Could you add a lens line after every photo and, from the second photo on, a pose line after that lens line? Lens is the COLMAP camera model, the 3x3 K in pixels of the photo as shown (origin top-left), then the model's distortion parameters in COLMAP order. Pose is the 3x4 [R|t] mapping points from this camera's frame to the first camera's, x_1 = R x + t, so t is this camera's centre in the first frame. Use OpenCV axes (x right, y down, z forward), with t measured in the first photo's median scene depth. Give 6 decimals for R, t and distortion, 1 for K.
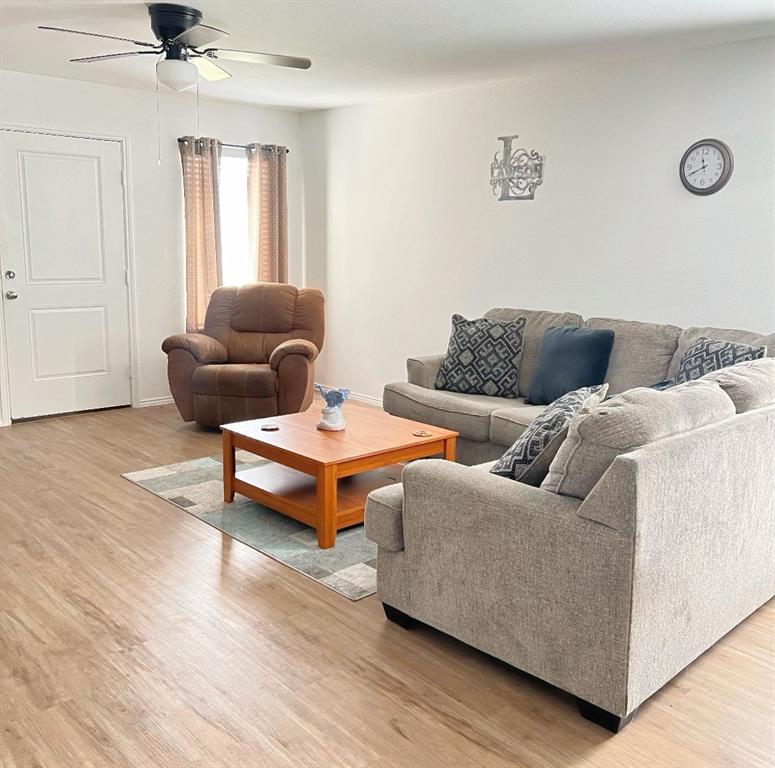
lens RADIAL K [[764.7, 0, 387.5], [0, 764.7, 384.0], [0, 0, 1]] dist [0.012558, -0.012123]
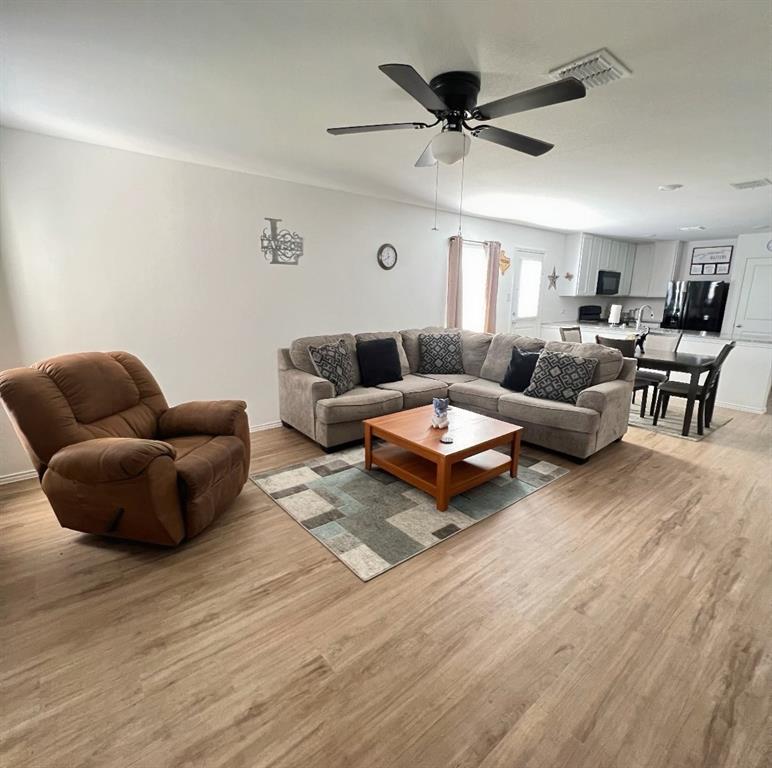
lens RADIAL K [[413.5, 0, 385.2], [0, 413.5, 374.4], [0, 0, 1]] dist [-0.003869, -0.001783]
pose [[0.064686, -0.222077, 0.972881, -0.769864], [0.174376, 0.962438, 0.208099, -0.203824], [-0.982552, 0.156186, 0.100981, 0.922895]]
